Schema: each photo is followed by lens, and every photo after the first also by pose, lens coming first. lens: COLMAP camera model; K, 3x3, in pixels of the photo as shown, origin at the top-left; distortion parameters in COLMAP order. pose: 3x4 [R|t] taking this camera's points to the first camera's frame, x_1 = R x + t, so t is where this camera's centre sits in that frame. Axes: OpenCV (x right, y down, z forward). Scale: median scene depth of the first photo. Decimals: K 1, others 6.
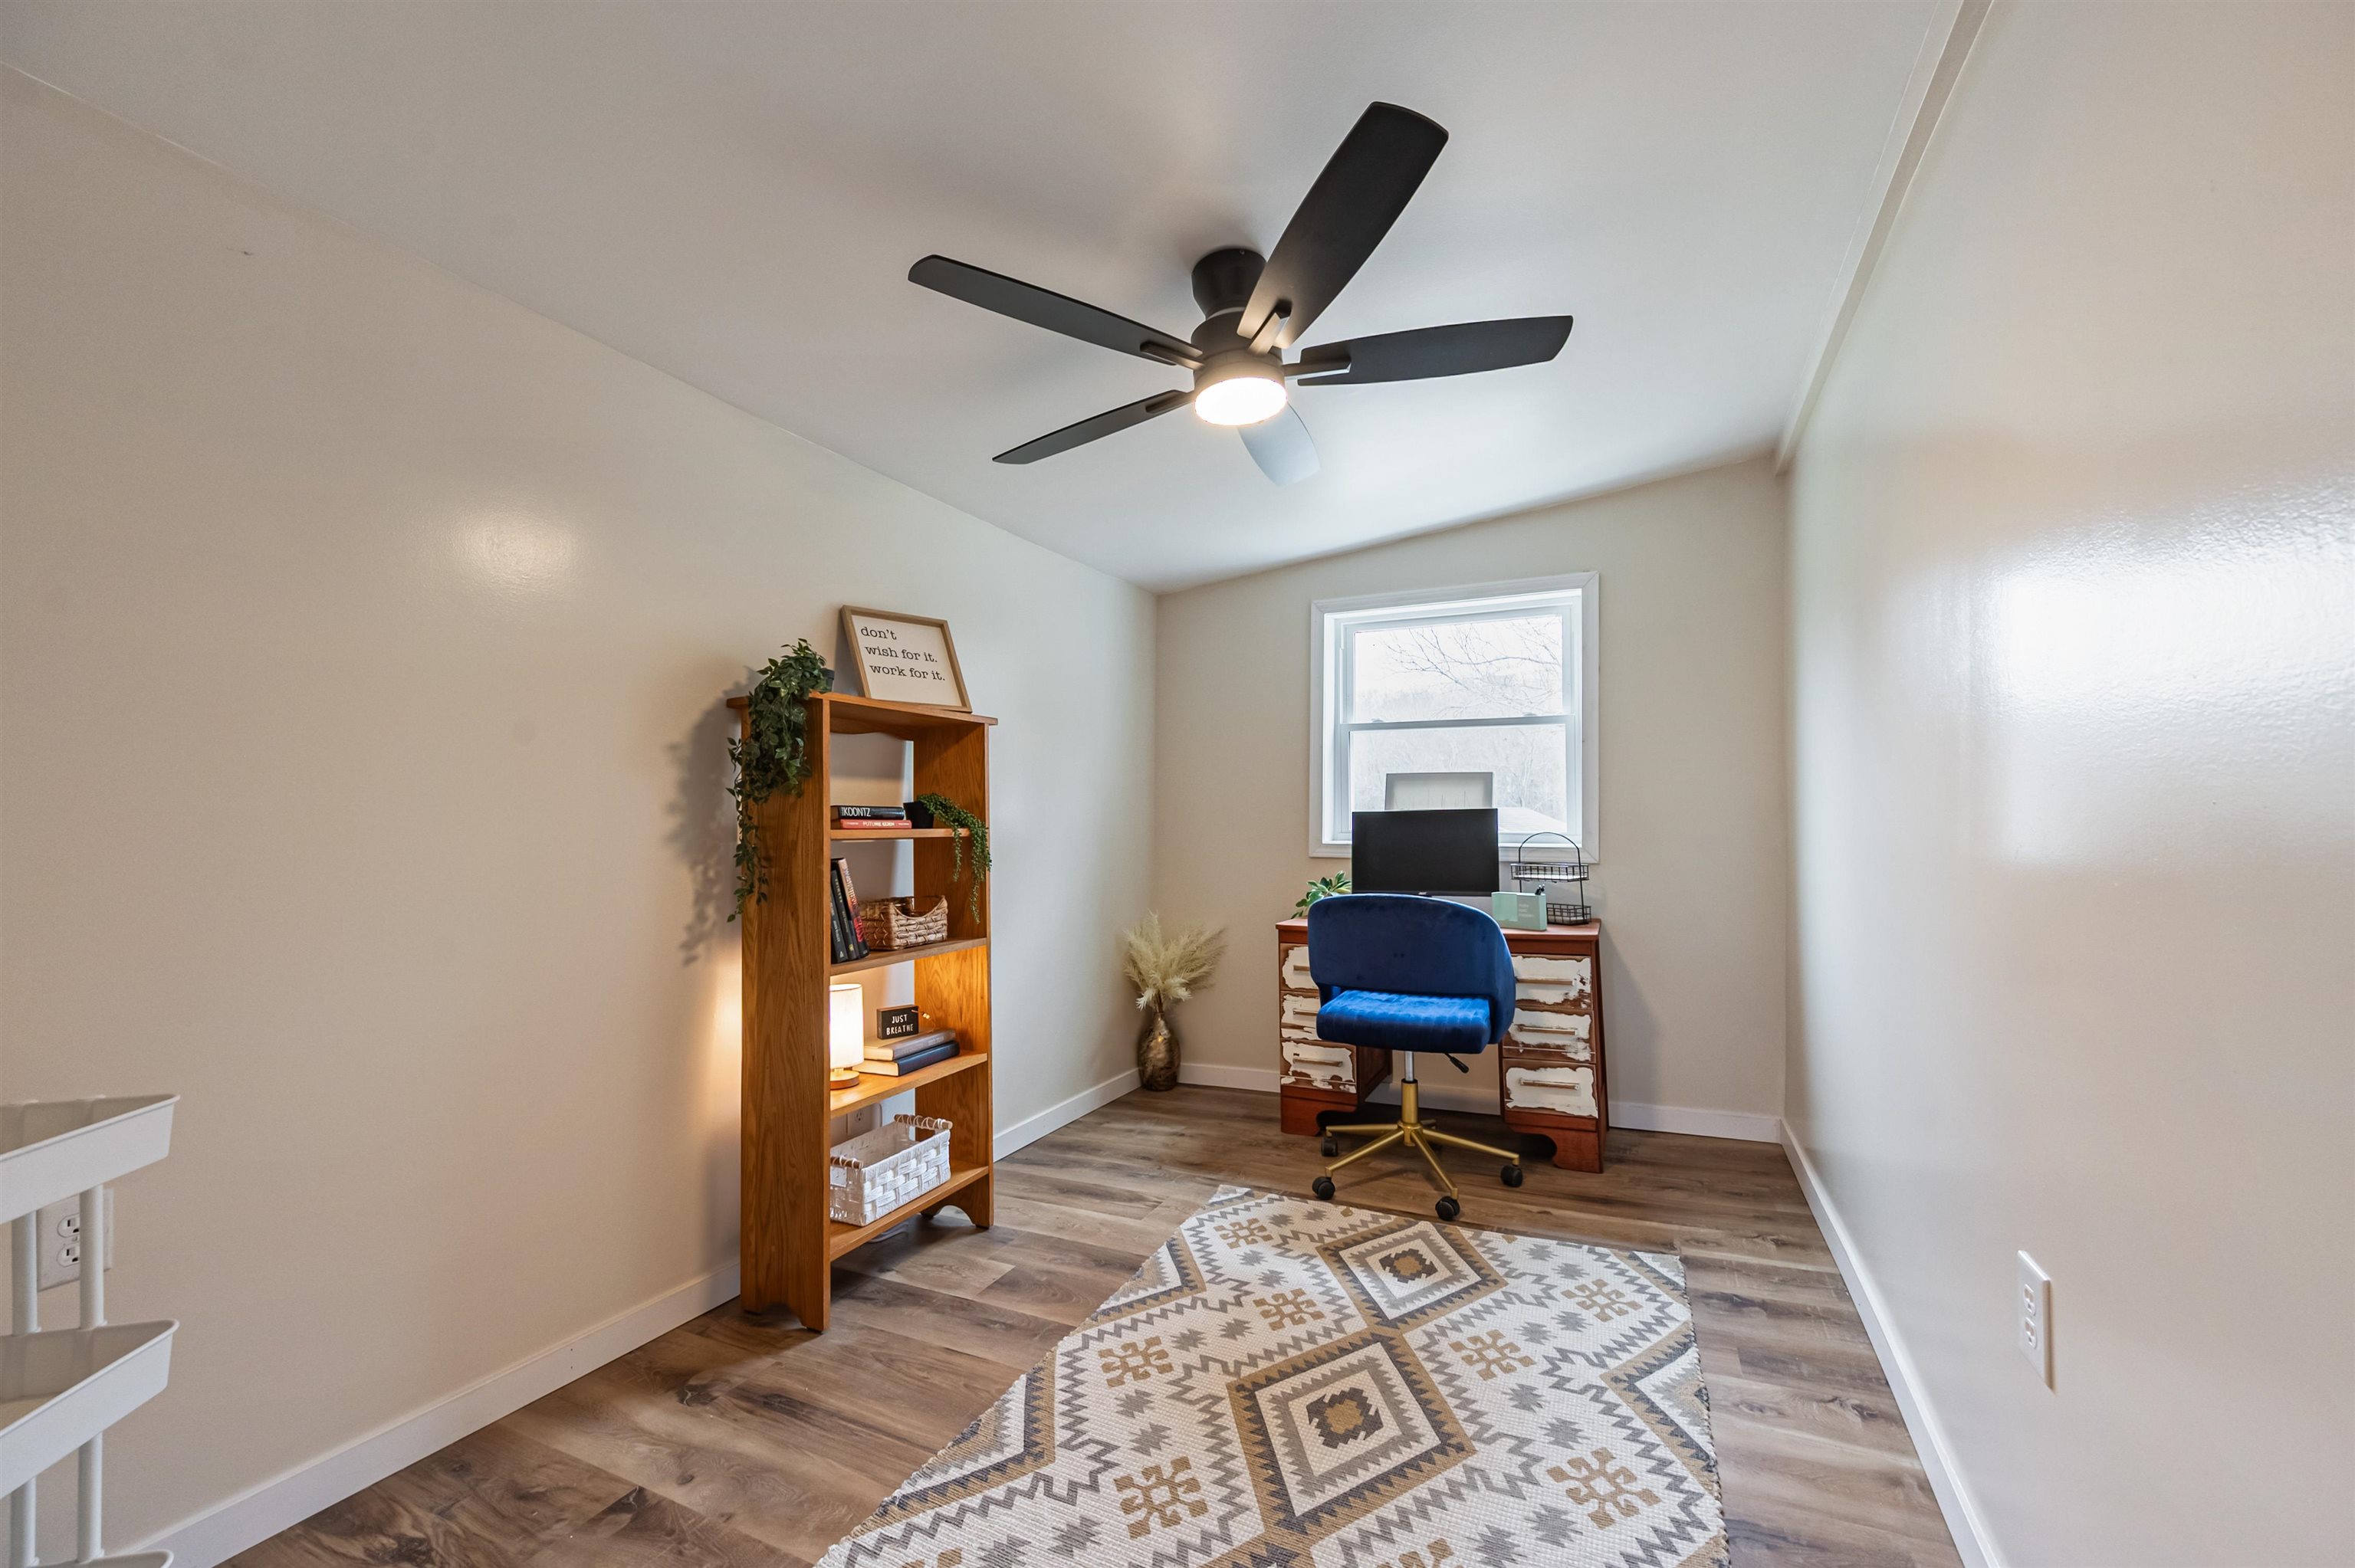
lens RADIAL K [[974.5, 0, 1181.1], [0, 974.5, 778.1], [0, 0, 1]] dist [0.000023, -0.000541]
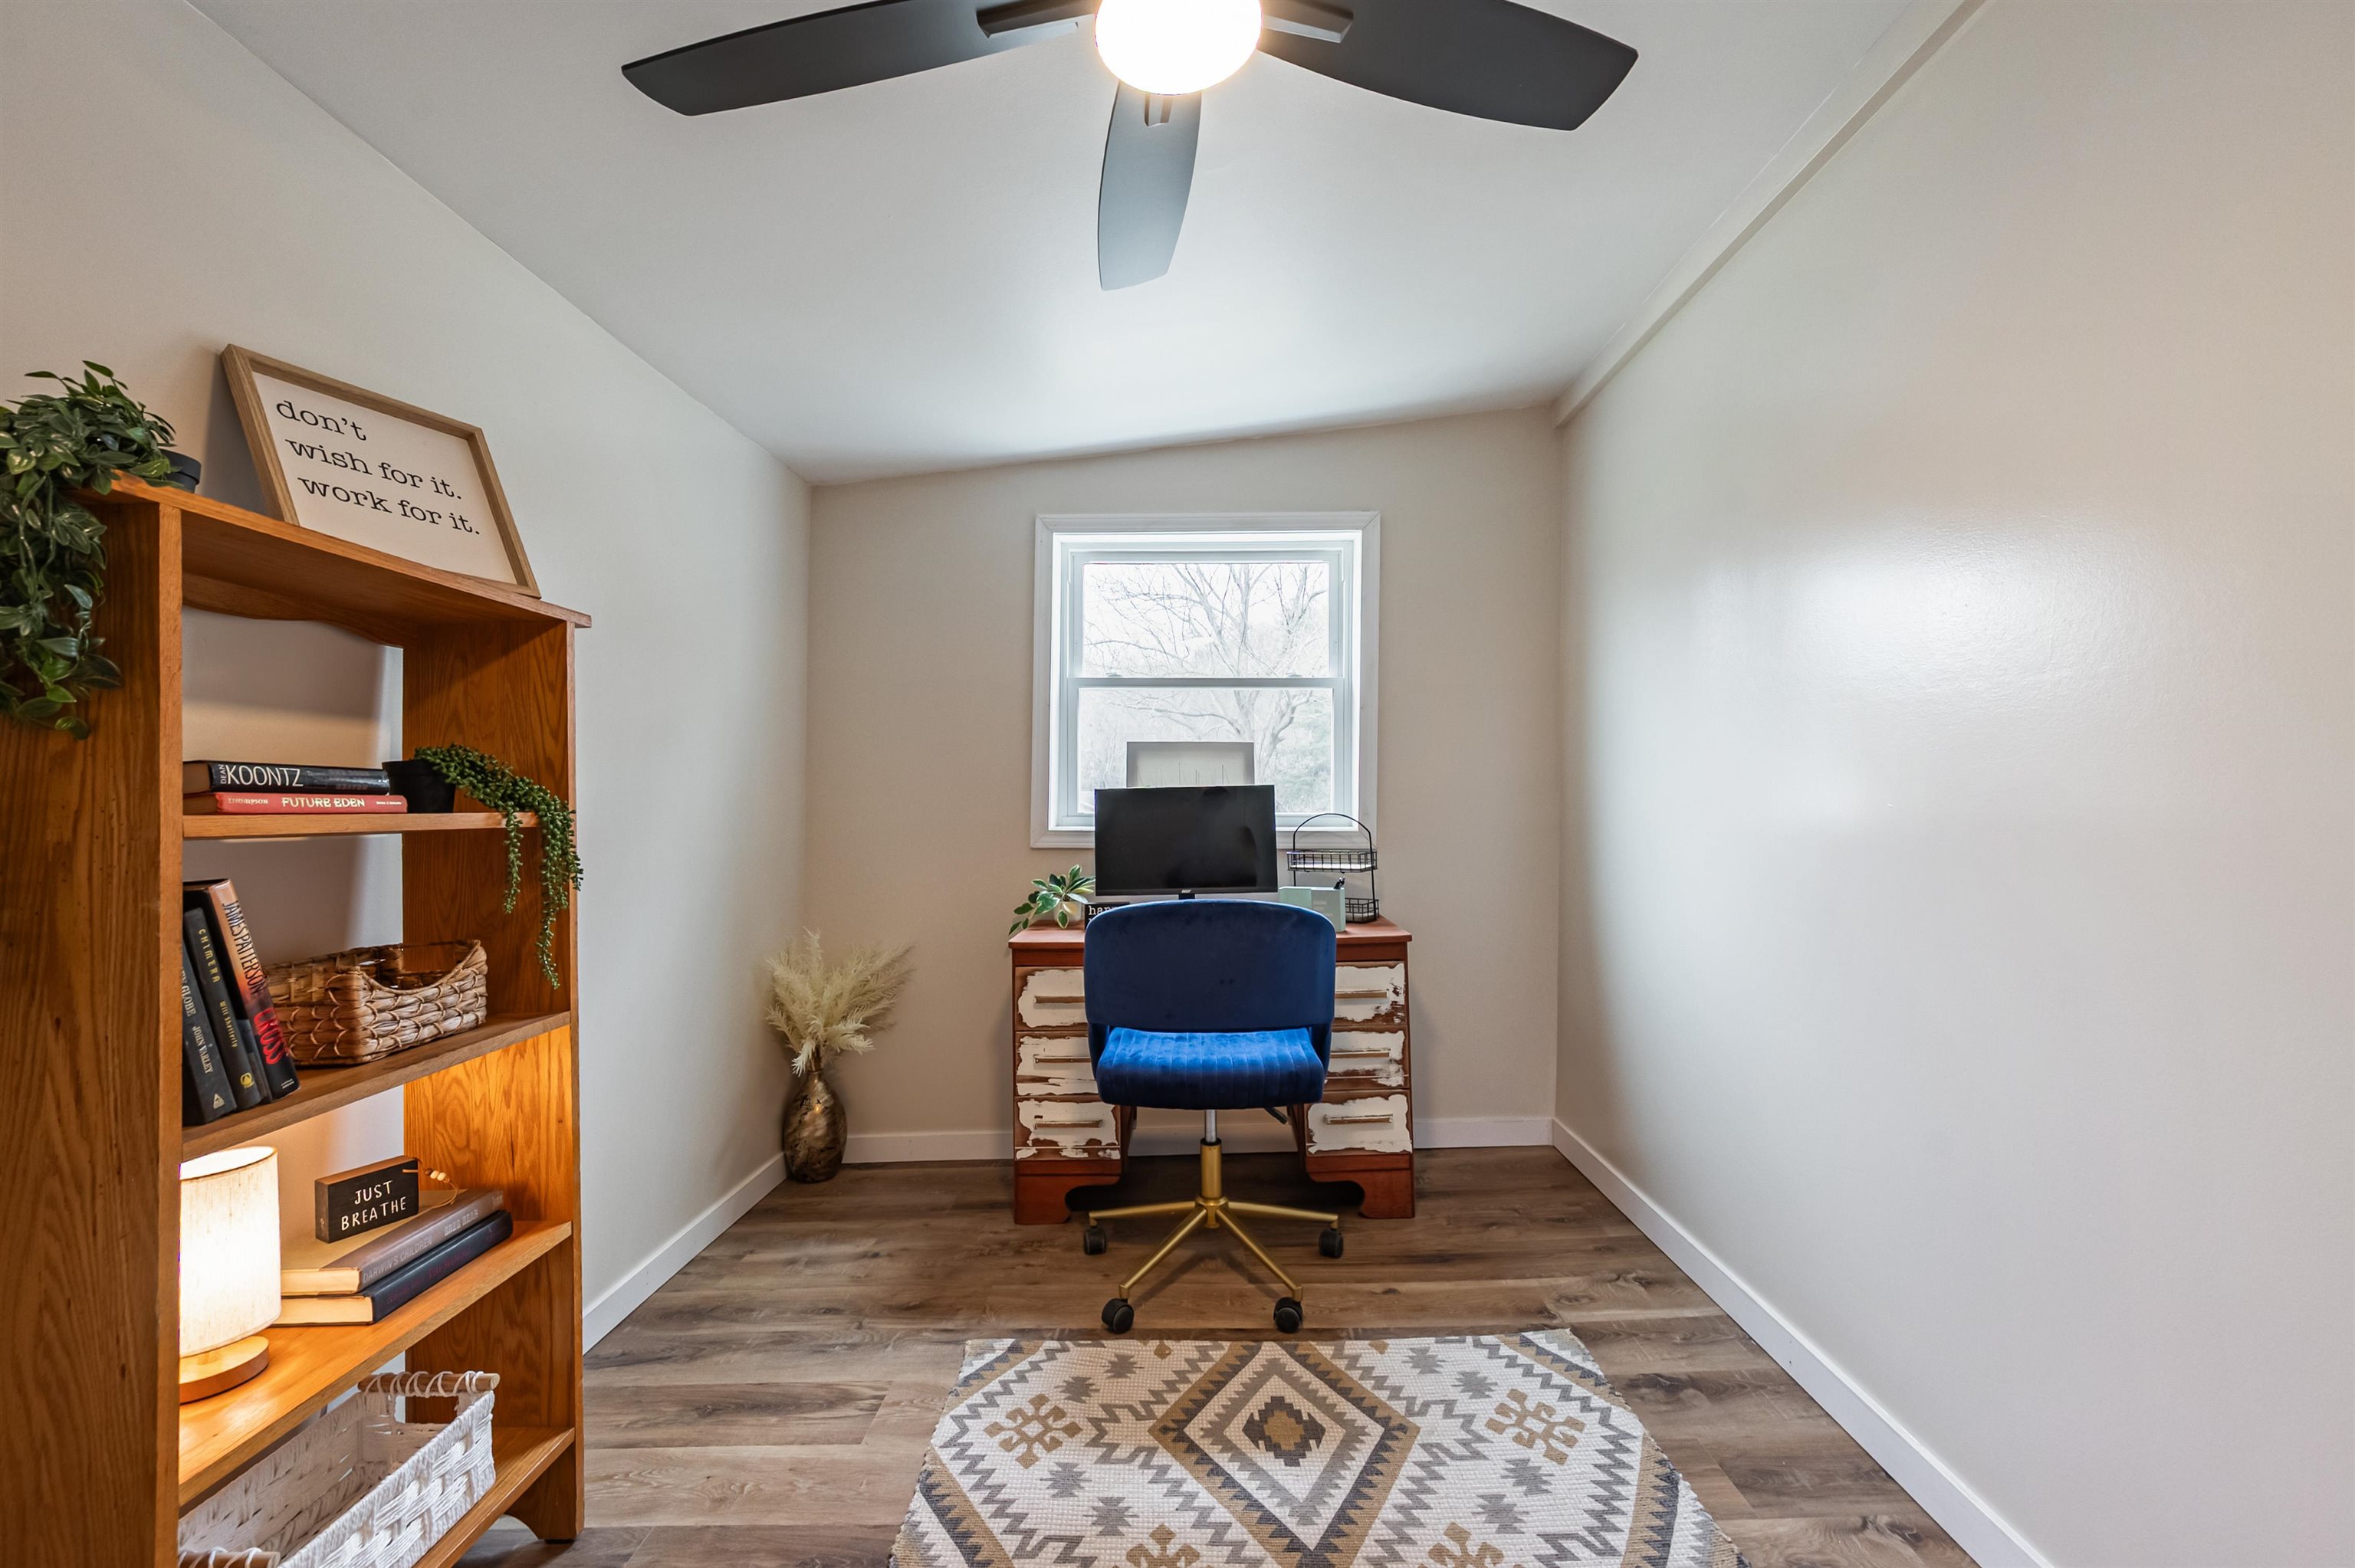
lens RADIAL K [[974.5, 0, 1181.1], [0, 974.5, 778.1], [0, 0, 1]] dist [0.000023, -0.000541]
pose [[0.906899, 0.008857, 0.421255, -0.118177], [-0.015413, 0.999807, 0.012161, 0.020405], [-0.421066, -0.017522, 0.906861, 0.354347]]
